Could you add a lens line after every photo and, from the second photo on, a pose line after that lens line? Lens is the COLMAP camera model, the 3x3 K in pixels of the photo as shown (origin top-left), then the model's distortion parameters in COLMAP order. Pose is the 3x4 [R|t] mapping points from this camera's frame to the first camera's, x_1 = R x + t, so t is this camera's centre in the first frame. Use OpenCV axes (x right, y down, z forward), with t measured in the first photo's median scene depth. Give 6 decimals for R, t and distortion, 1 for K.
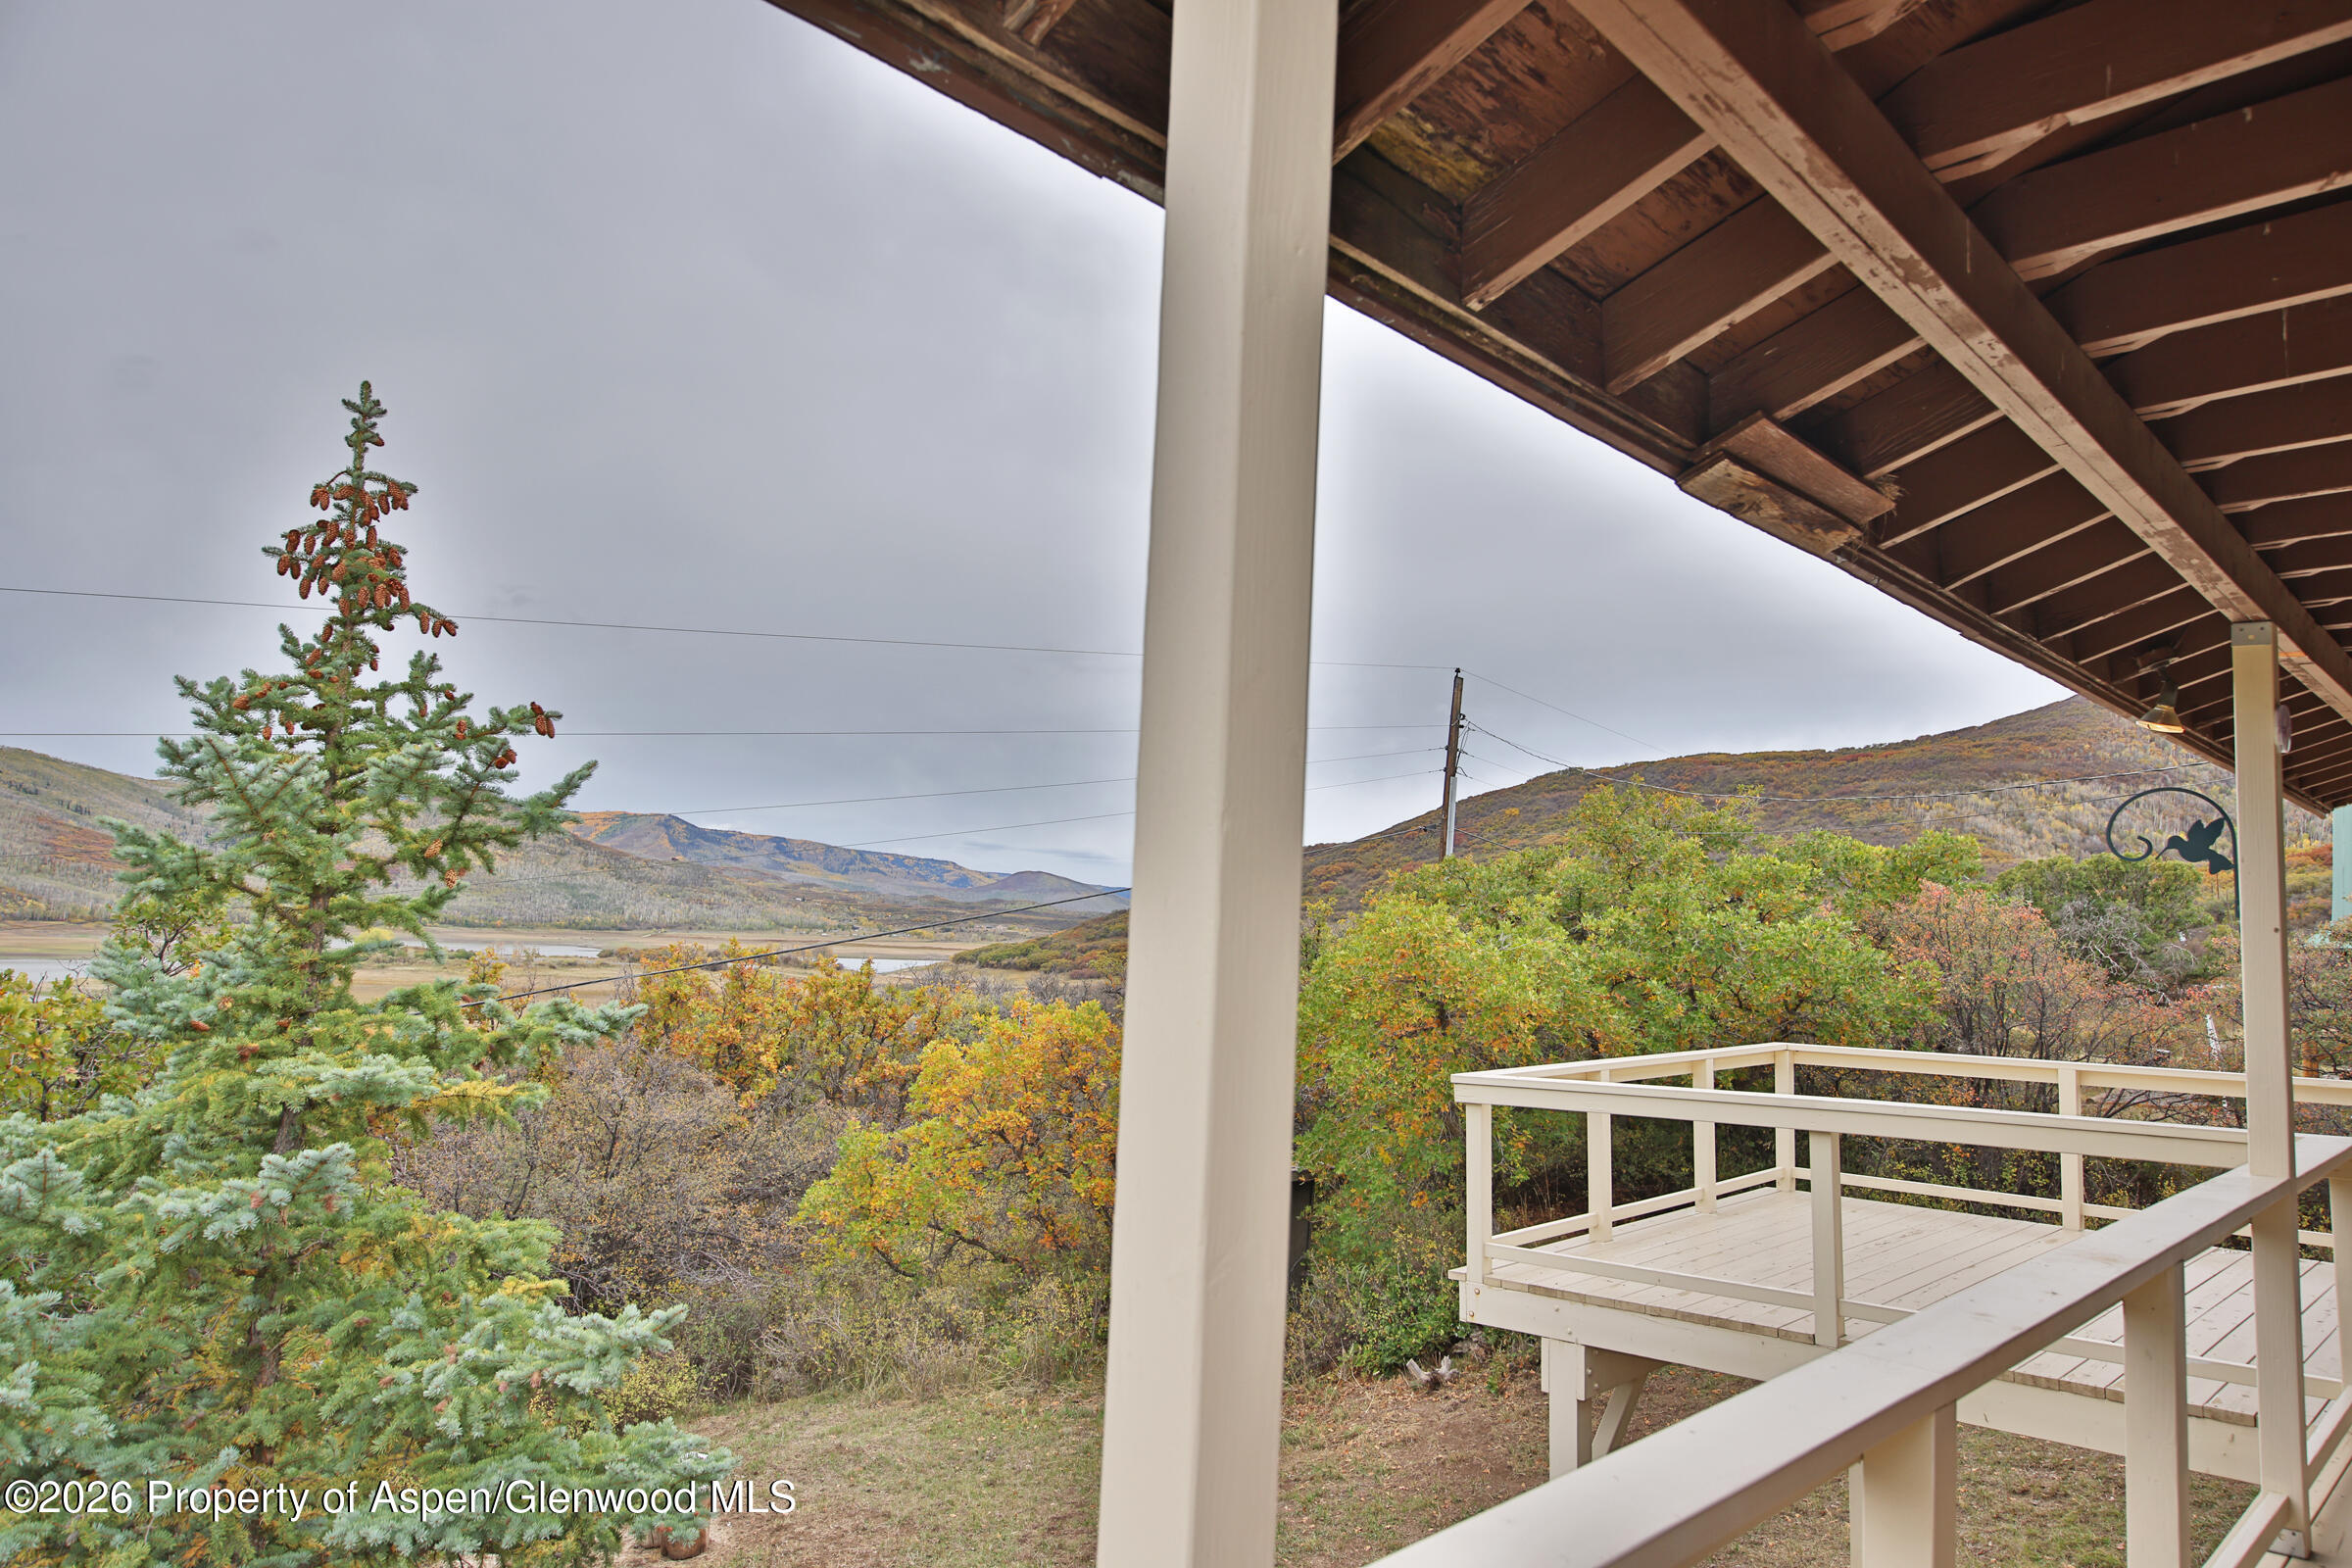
lens RADIAL K [[1545.6, 0, 1164.9], [0, 1545.6, 783.0], [0, 0, 1]] dist [0.028981, -0.002355]
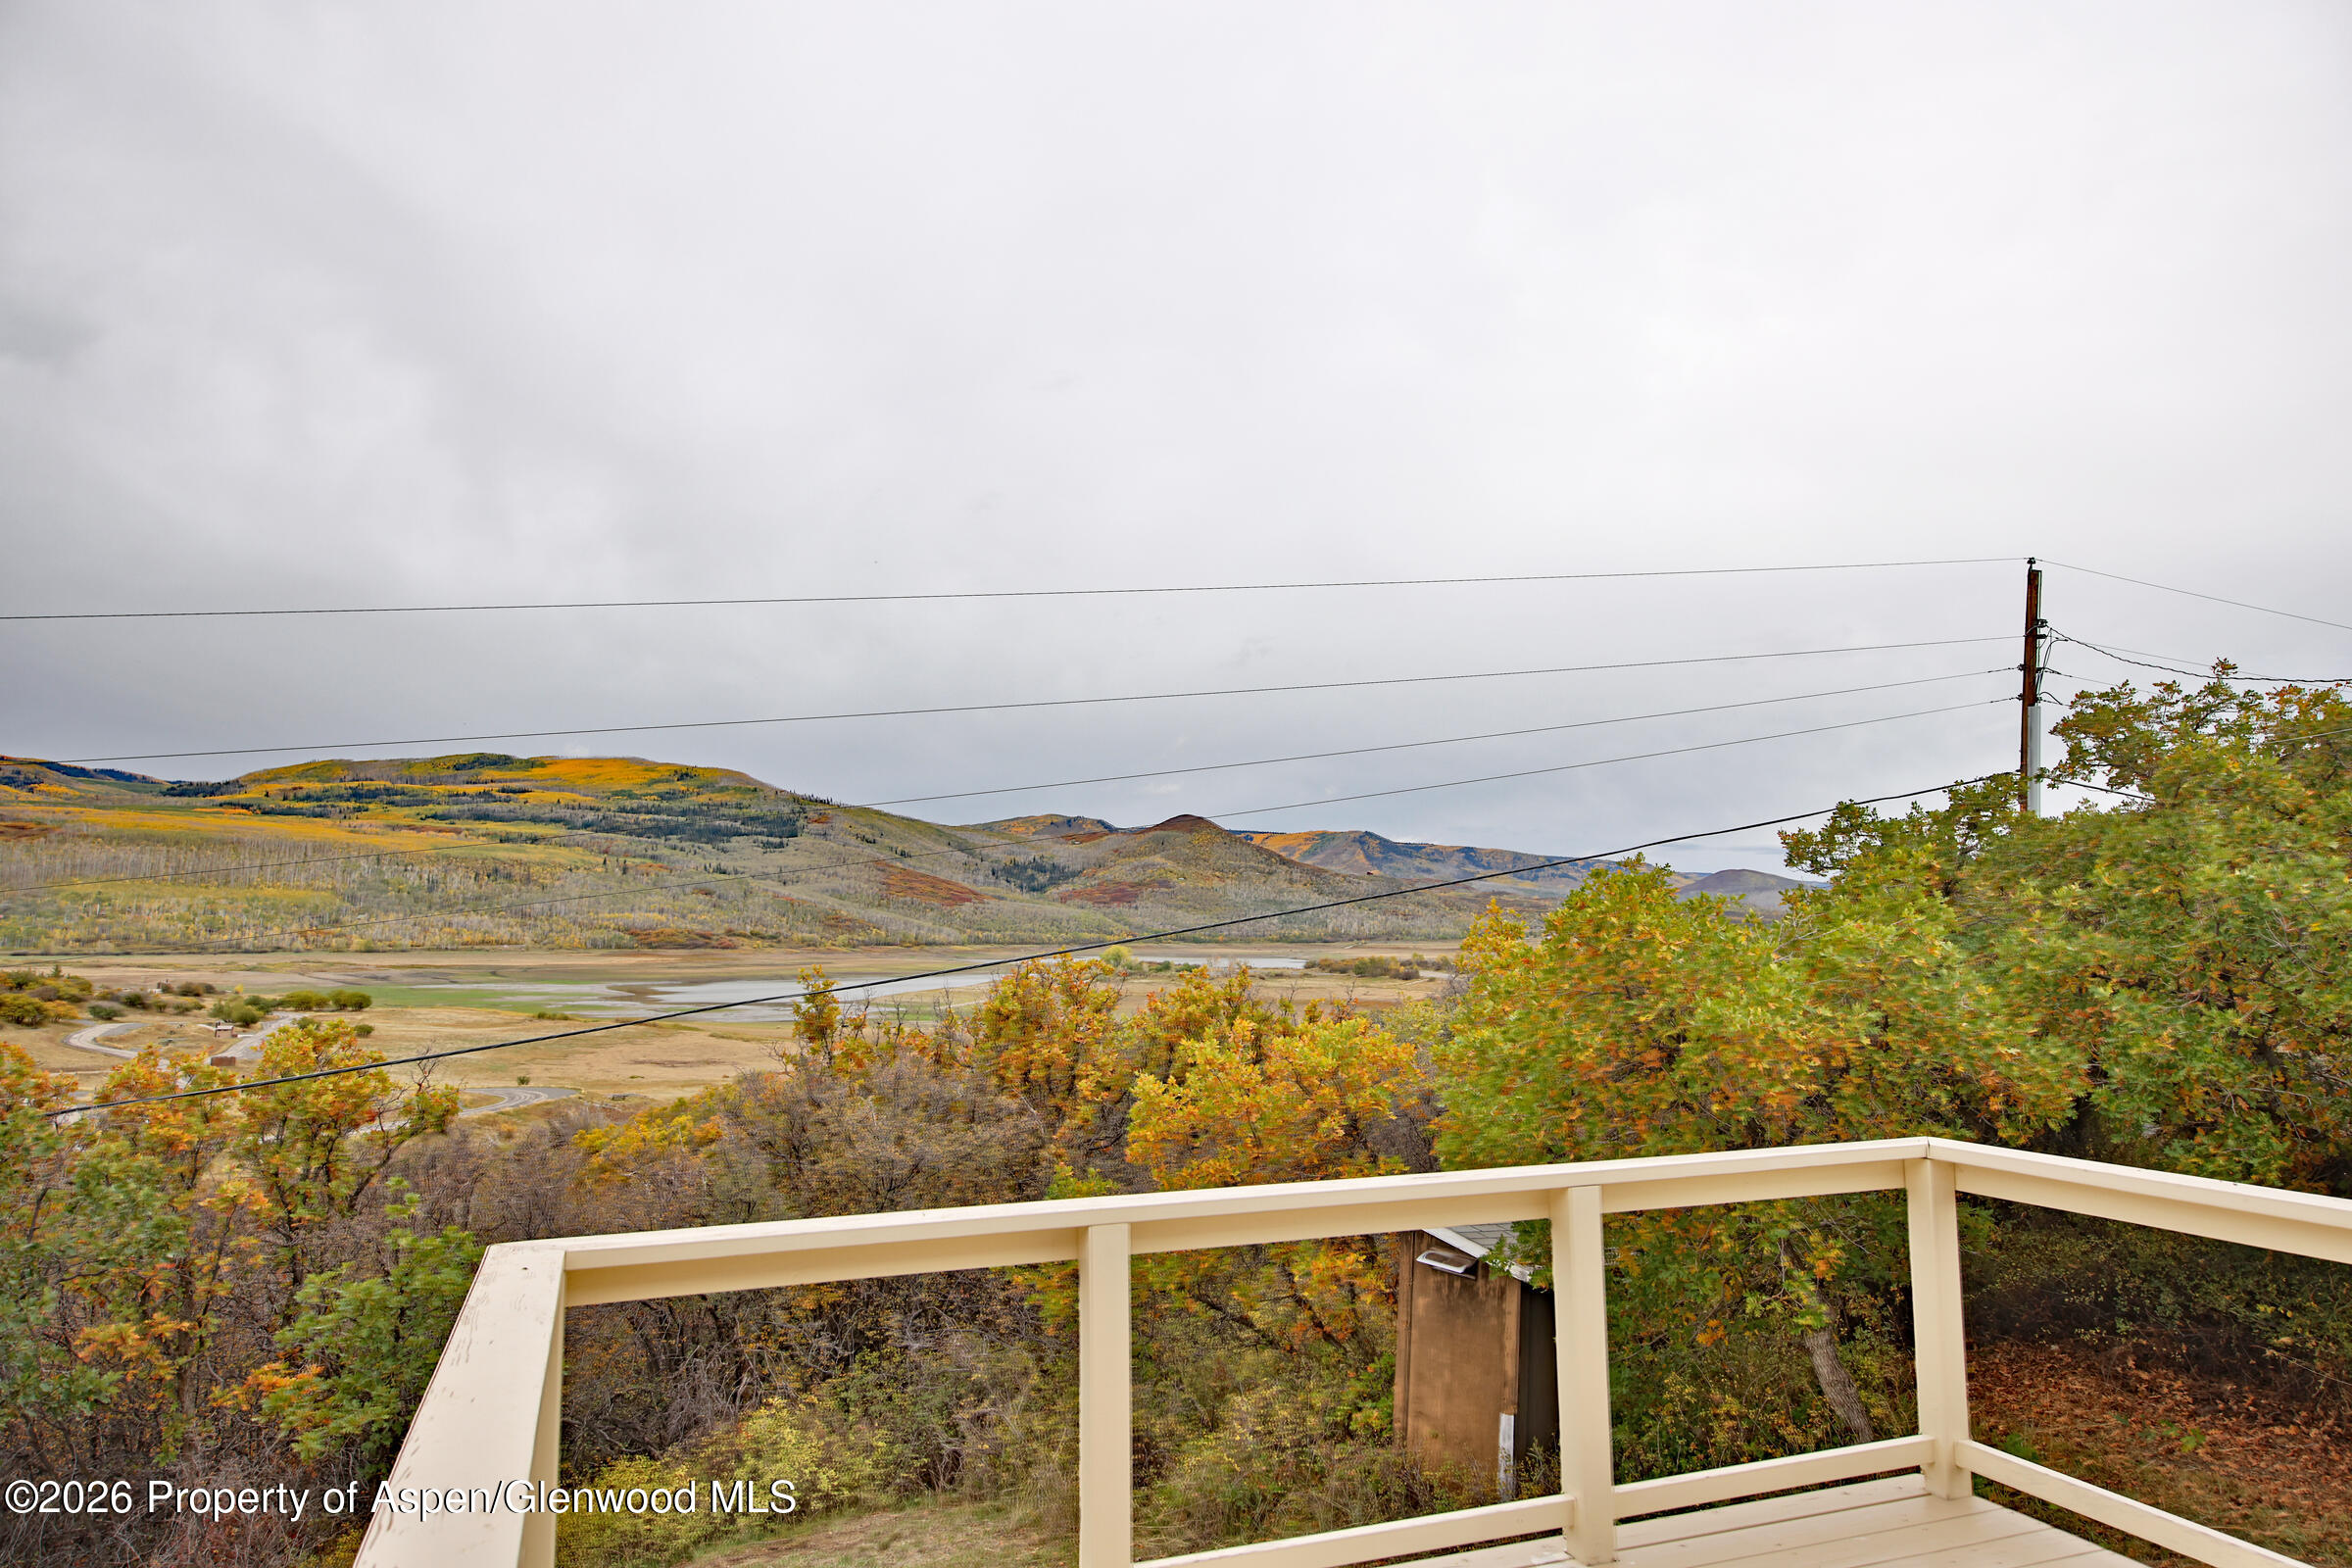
lens RADIAL K [[1545.6, 0, 1158.2], [0, 1545.6, 794.6], [0, 0, 1]] dist [0.028981, -0.002355]
pose [[0.905777, -0.067130, -0.418405, 0.129381], [0.068247, 0.997592, -0.012313, 0.020636], [0.418224, -0.017402, 0.908177, 0.172223]]
